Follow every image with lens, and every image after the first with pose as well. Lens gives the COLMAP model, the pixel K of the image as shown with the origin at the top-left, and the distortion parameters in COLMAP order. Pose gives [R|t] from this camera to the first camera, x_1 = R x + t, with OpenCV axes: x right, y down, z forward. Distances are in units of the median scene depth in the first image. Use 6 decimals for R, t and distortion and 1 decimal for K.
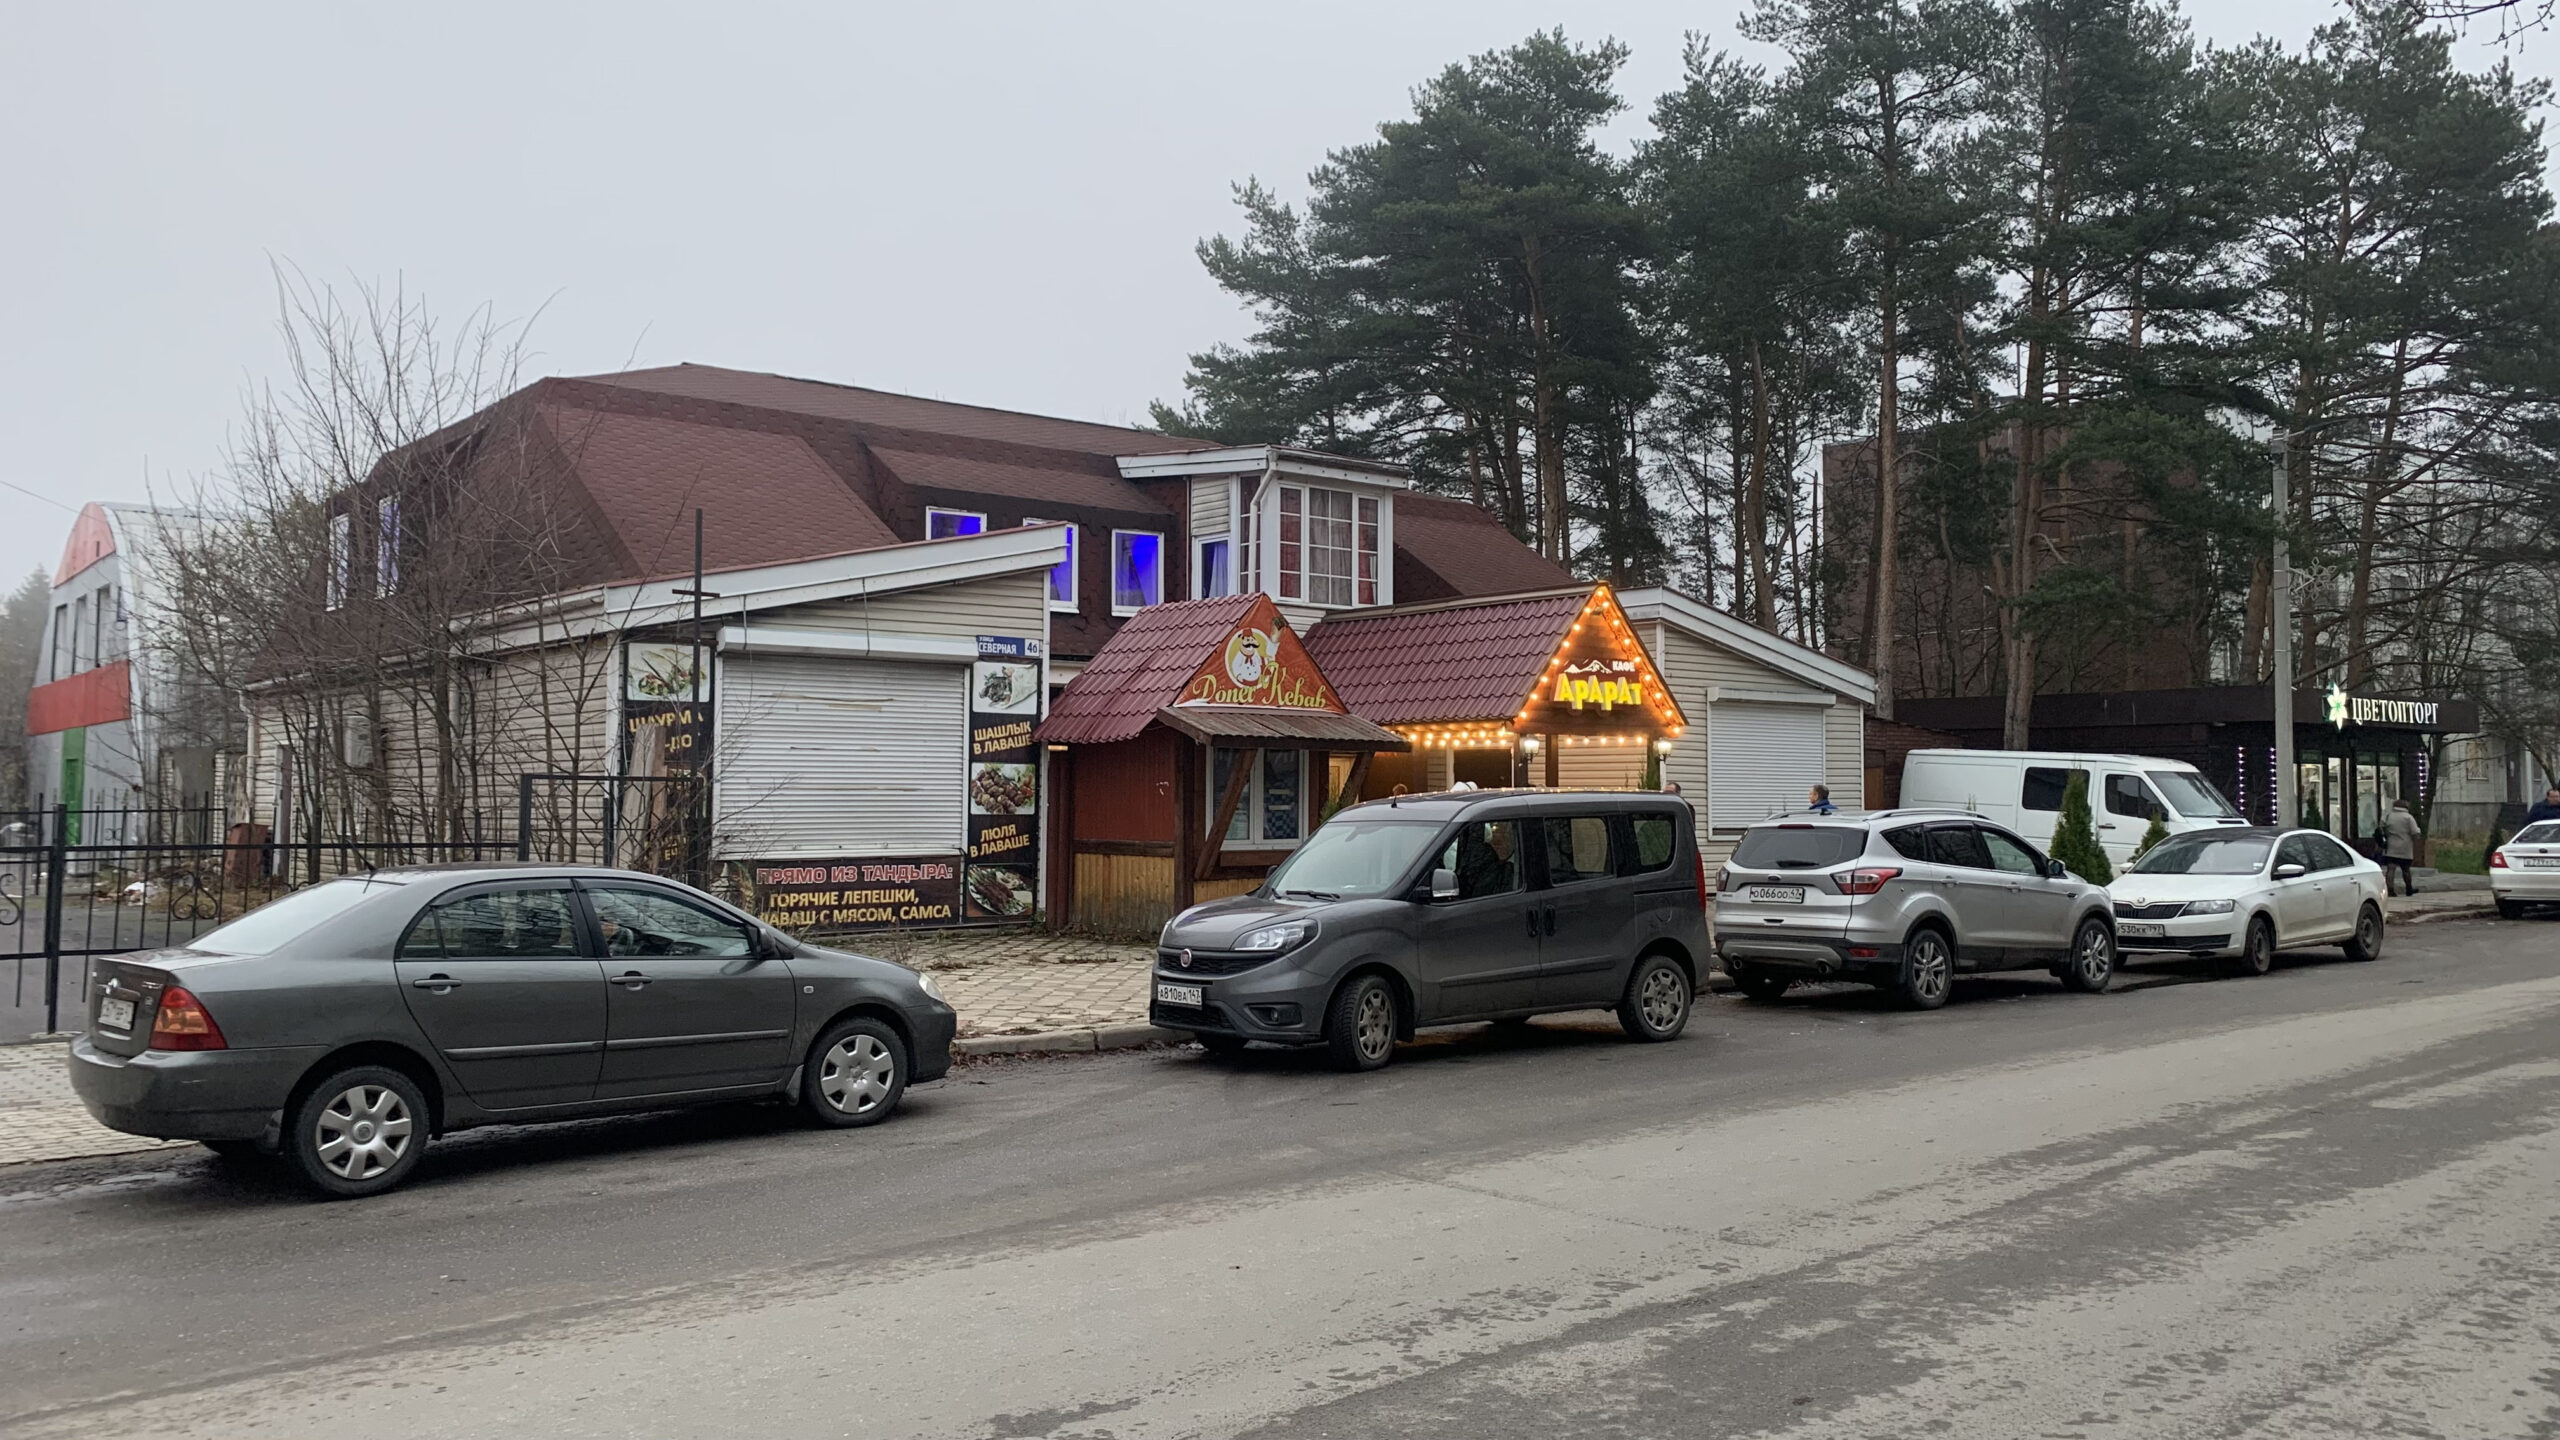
lens RADIAL K [[1921.5, 0, 1263.9], [0, 1921.5, 709.4], [0, 0, 1]] dist [0.052136, -0.076442]
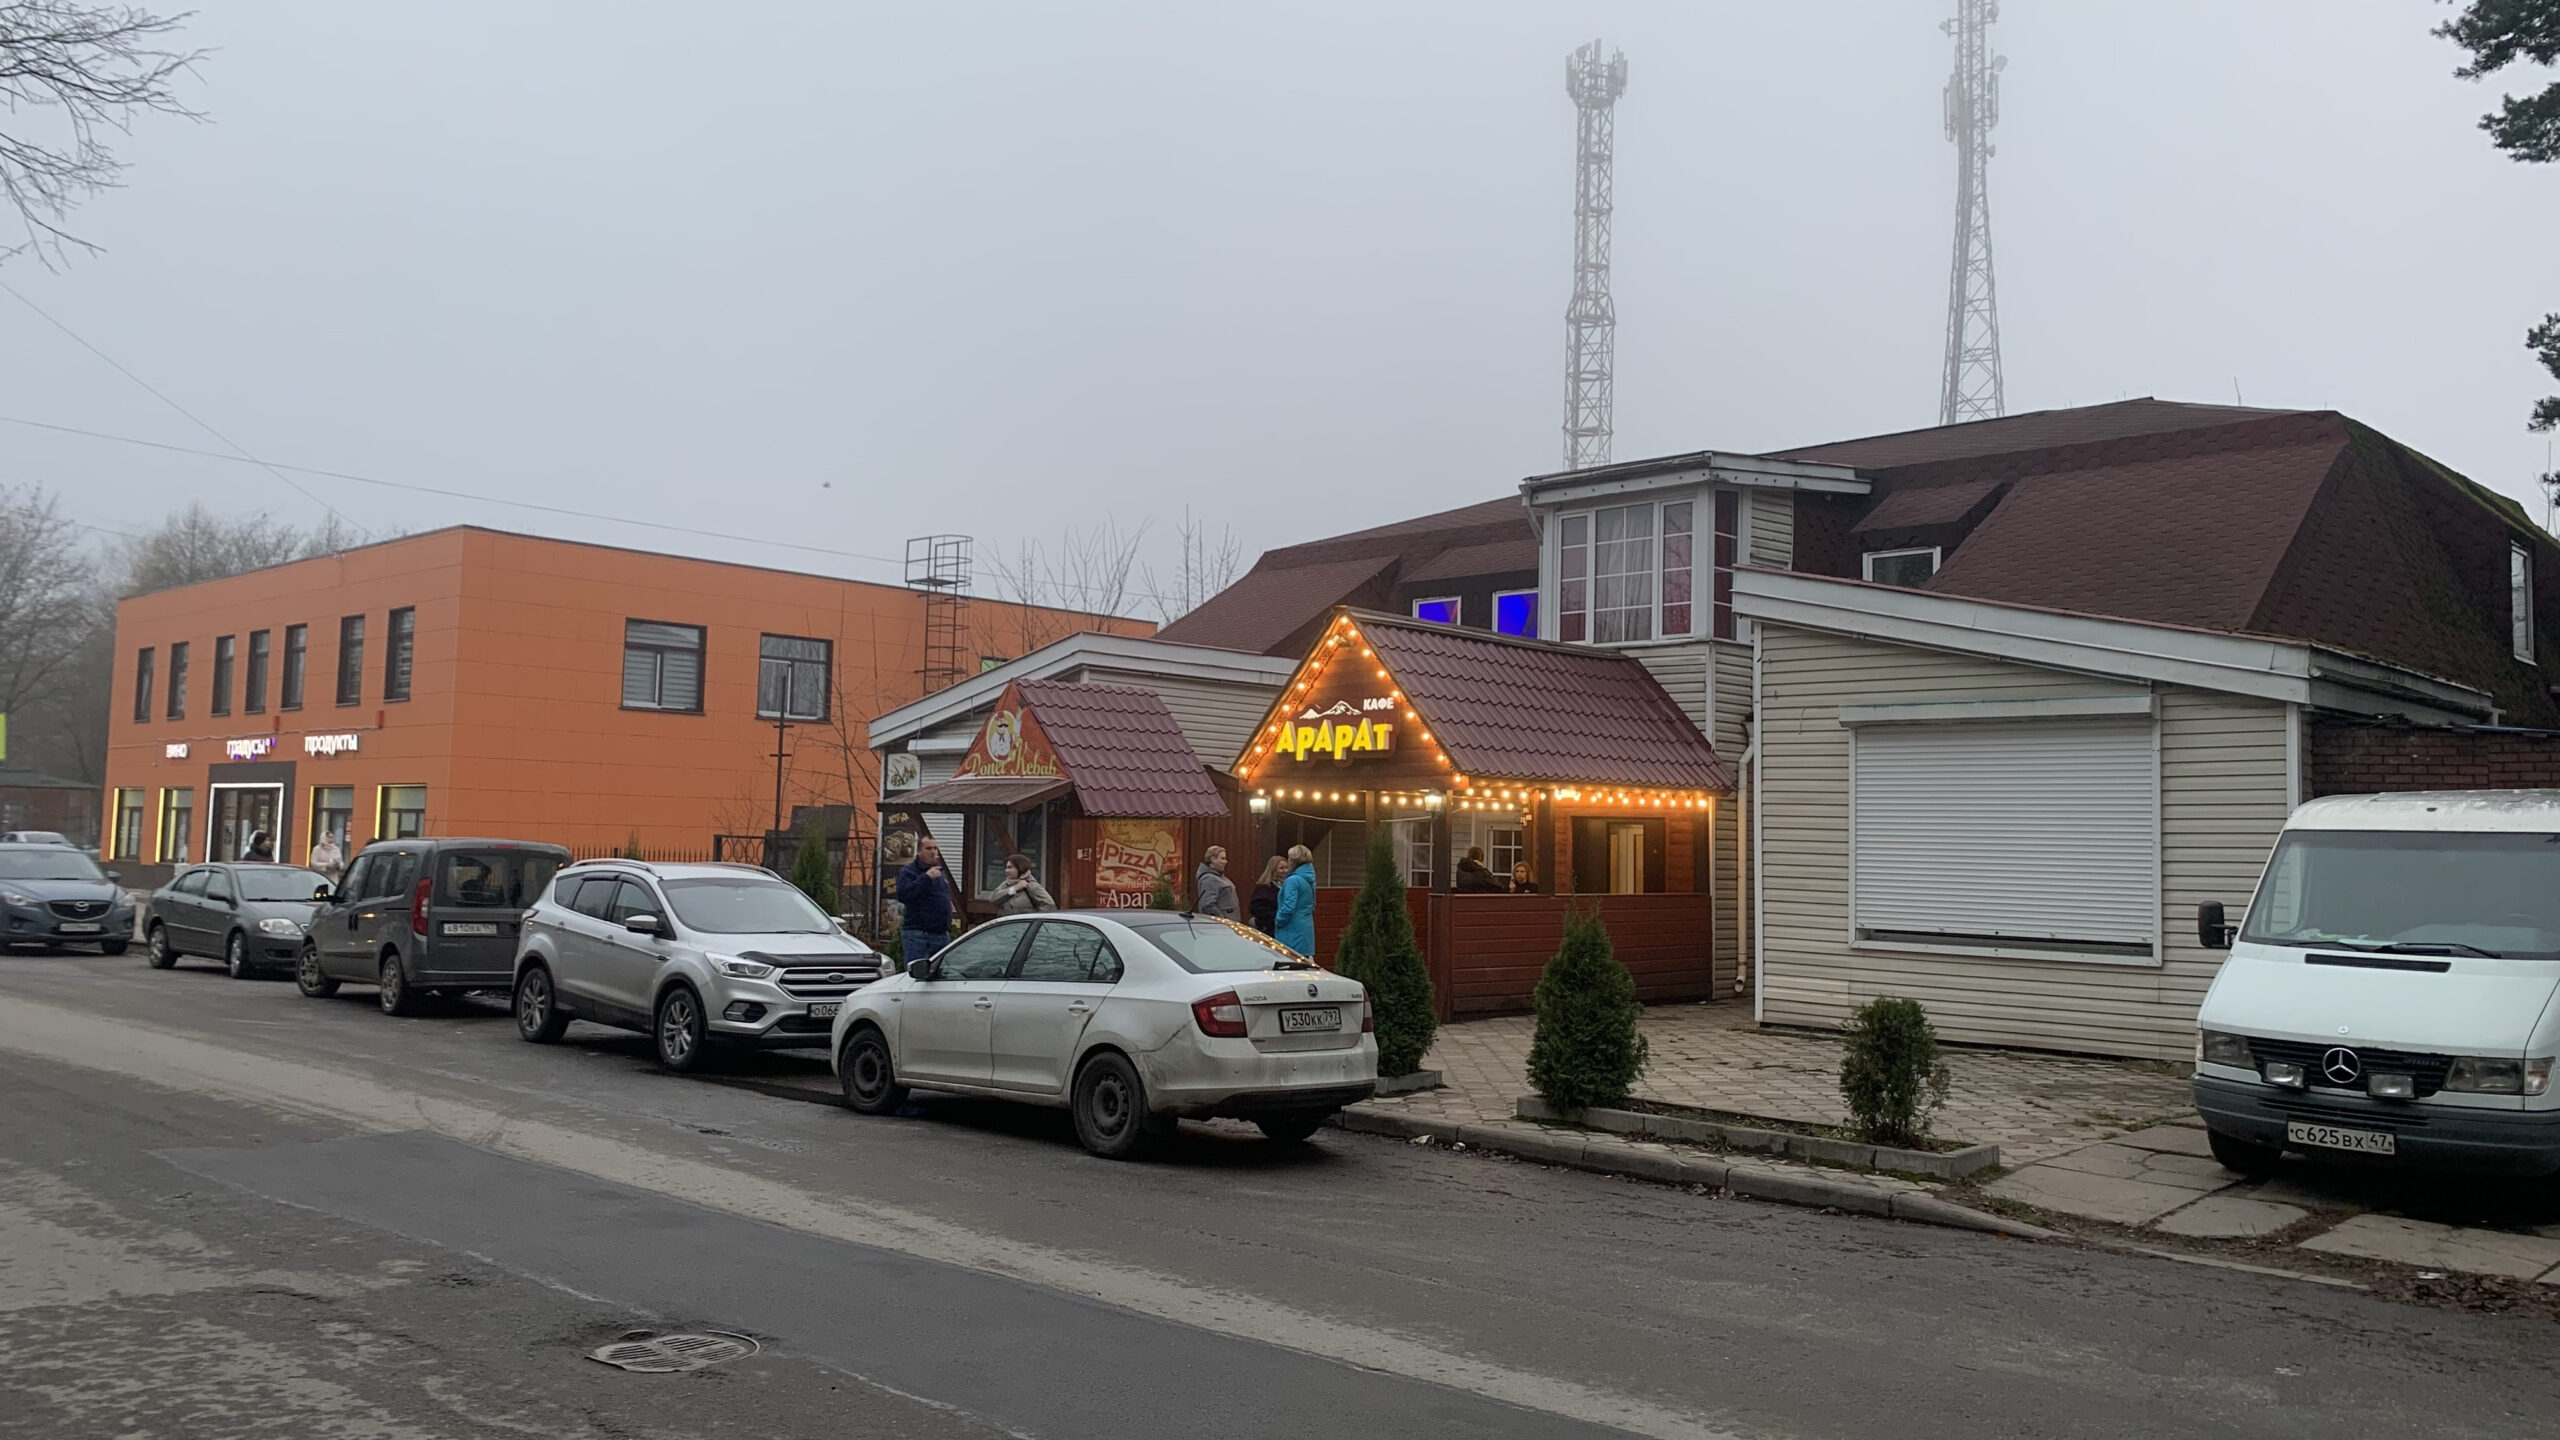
lens RADIAL K [[1921.5, 0, 1262.8], [0, 1921.5, 722.9], [0, 0, 1]] dist [0.052136, -0.076442]
pose [[0.101285, -0.065586, -0.992693, 1.161243], [0.020549, 0.997750, -0.063824, 0.042867], [0.994645, -0.013934, 0.102405, 1.023892]]
